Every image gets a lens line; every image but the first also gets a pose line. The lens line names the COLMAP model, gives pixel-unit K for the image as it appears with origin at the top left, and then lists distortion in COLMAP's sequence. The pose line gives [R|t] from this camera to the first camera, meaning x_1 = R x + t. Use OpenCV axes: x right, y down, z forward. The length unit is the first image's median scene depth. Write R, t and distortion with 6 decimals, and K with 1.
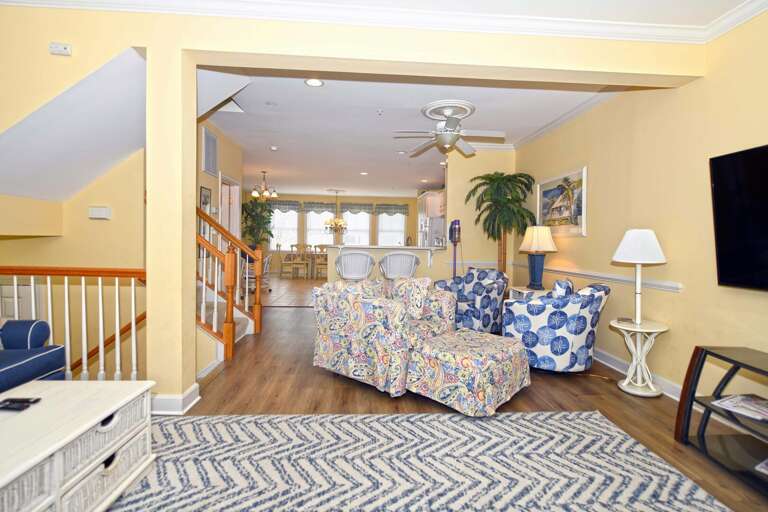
lens RADIAL K [[377.5, 0, 384.0], [0, 377.5, 256.0], [0, 0, 1]] dist [-0.011543, -0.000273]
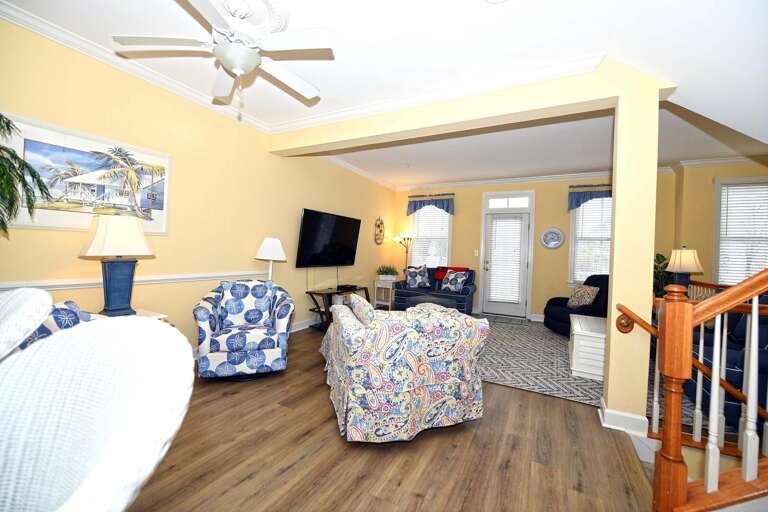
lens RADIAL K [[309.3, 0, 384.0], [0, 309.3, 256.0], [0, 0, 1]] dist [0.000010, -0.000027]
pose [[-0.845859, -0.058596, 0.530179, -0.344234], [-0.034326, 0.997867, 0.055521, -0.078220], [-0.532302, 0.028764, -0.846066, 1.680248]]
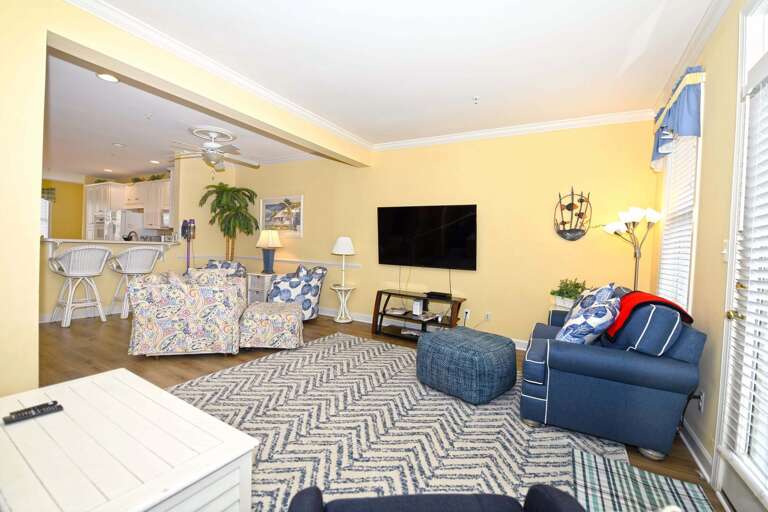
lens RADIAL K [[330.8, 0, 388.6], [0, 330.8, 252.9], [0, 0, 1]] dist [-0.017347, -0.000012]
pose [[0.548786, -0.012776, 0.835865, -0.560735], [-0.000035, 0.999883, 0.015306, -0.014196], [-0.835963, -0.008429, 0.548722, -0.109317]]
